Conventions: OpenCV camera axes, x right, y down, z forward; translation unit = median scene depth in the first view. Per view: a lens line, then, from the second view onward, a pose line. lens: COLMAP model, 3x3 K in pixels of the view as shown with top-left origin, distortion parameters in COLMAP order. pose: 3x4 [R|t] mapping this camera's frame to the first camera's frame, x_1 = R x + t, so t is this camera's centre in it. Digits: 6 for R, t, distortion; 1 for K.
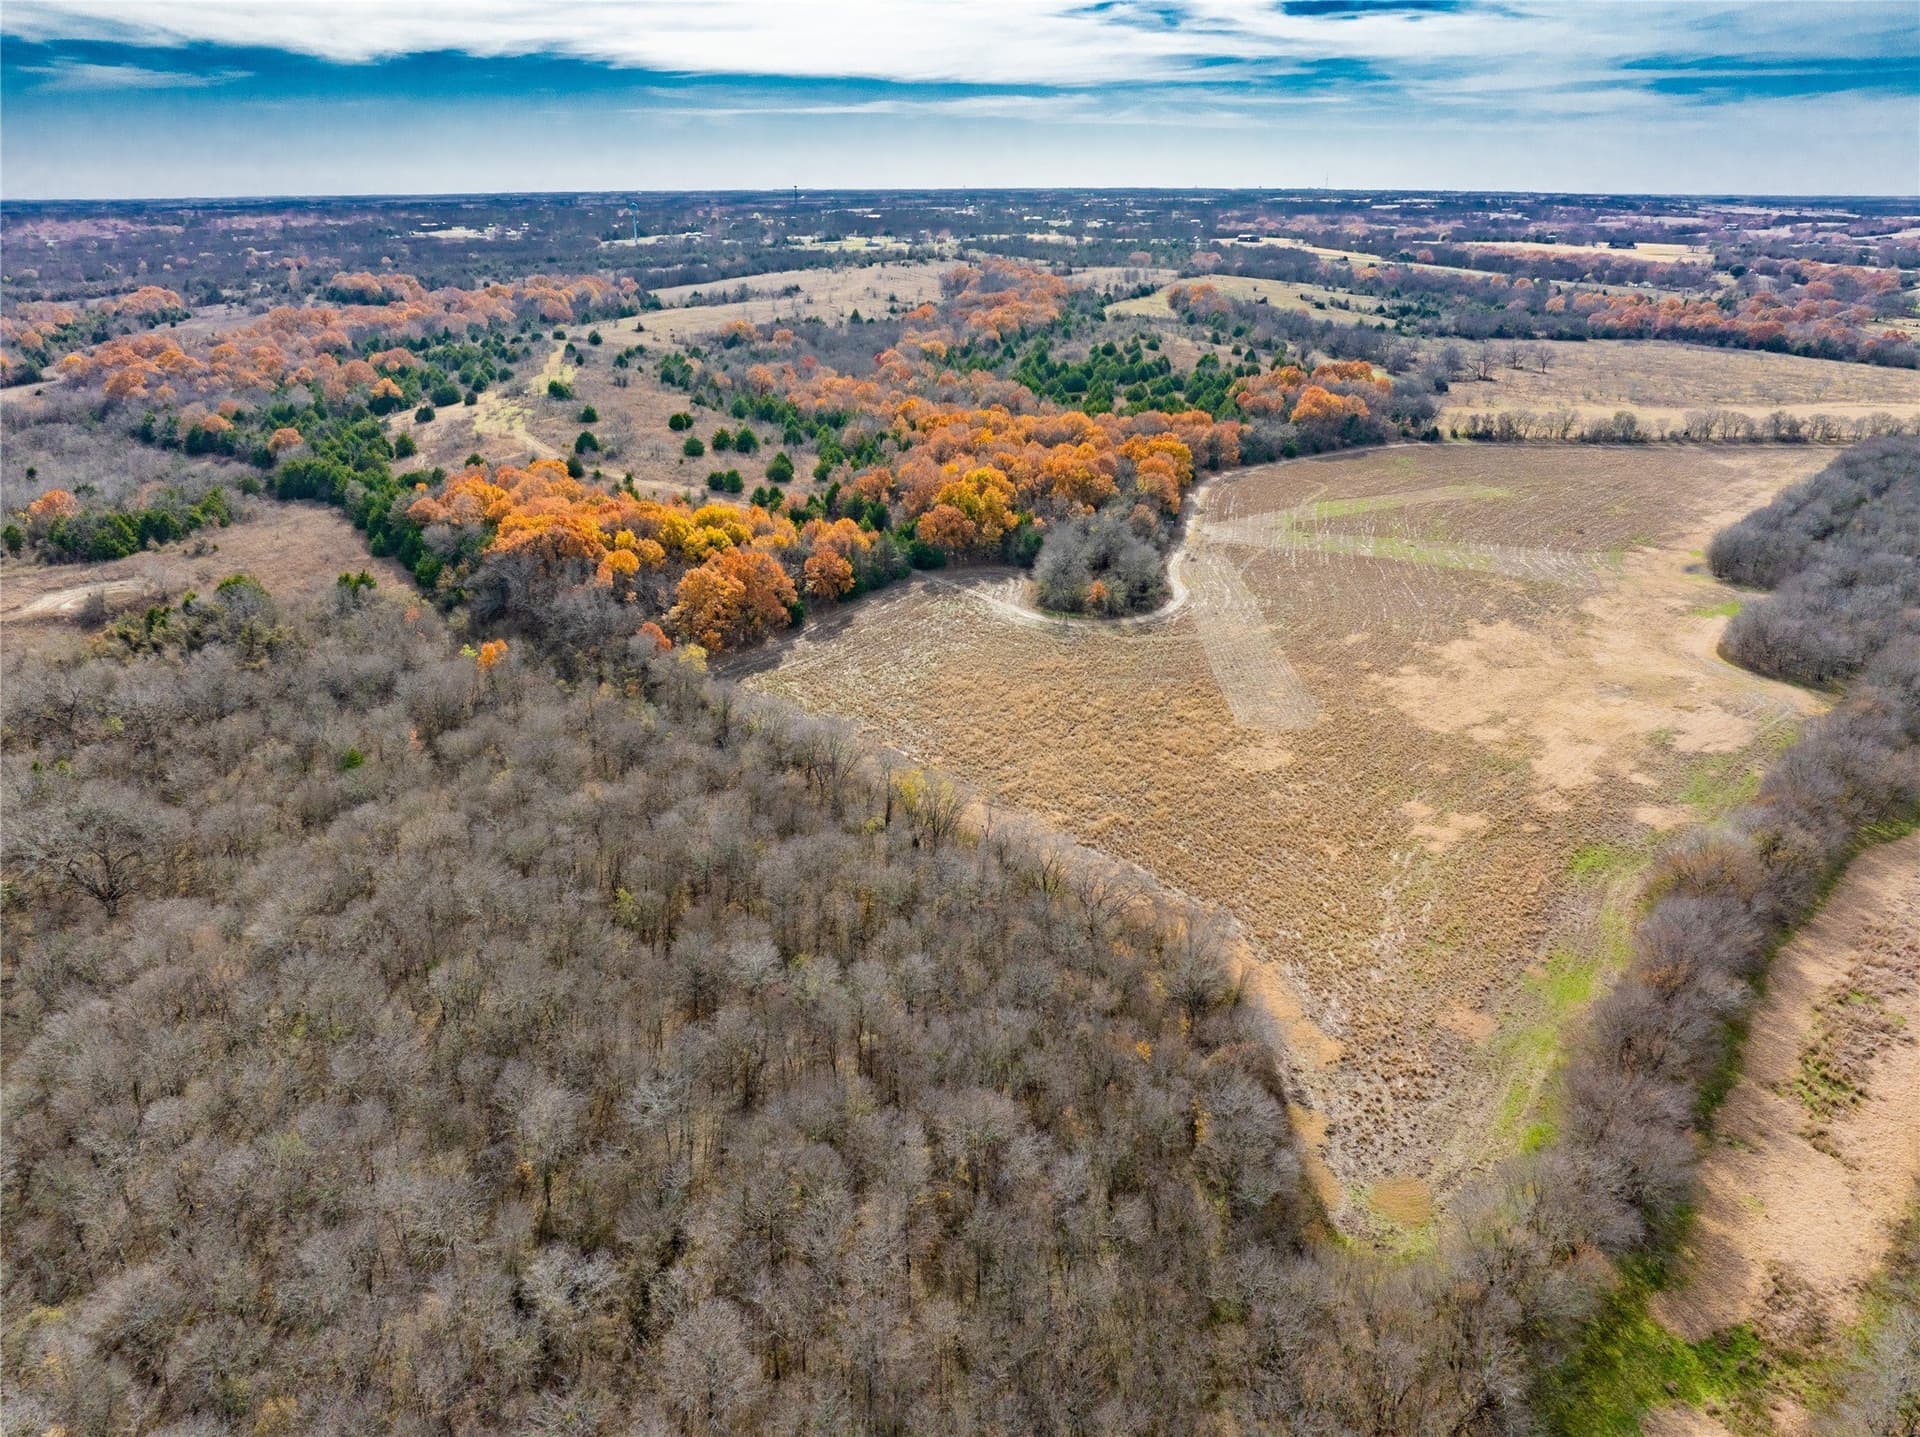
lens RADIAL K [[1339.4, 0, 969.6], [0, 1339.4, 712.2], [0, 0, 1]] dist [-0.039436, 0.004375]
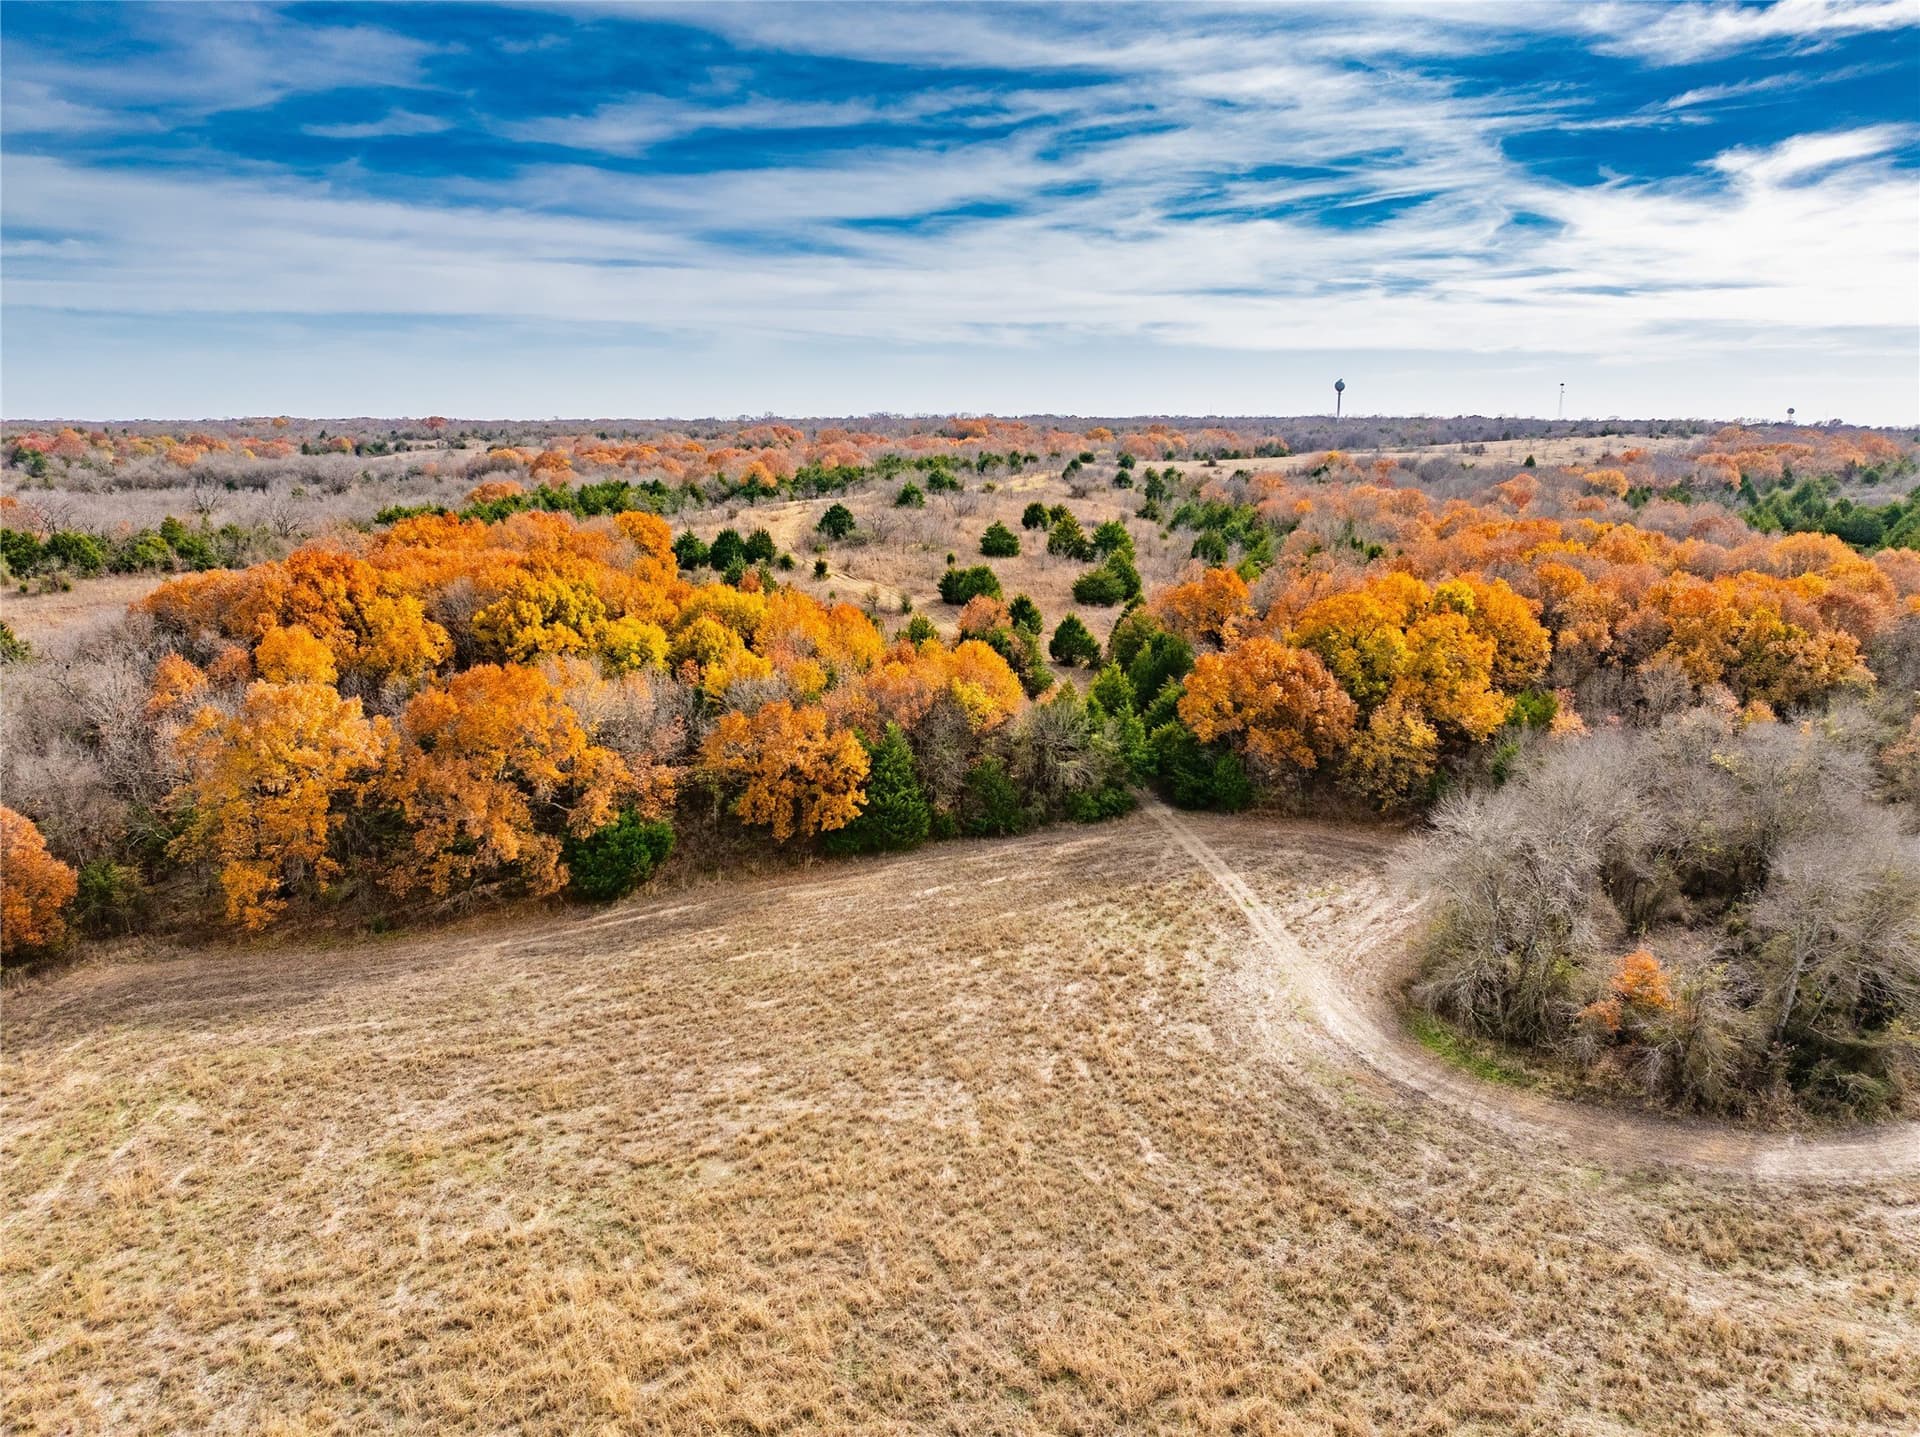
lens RADIAL K [[1339.4, 0, 976.5], [0, 1339.4, 678.7], [0, 0, 1]] dist [-0.039436, 0.004375]
pose [[0.843623, 0.100214, -0.527500, 0.081371], [-0.200843, 0.970007, -0.136924, -0.061440], [0.497958, 0.221457, 0.838448, 0.509439]]
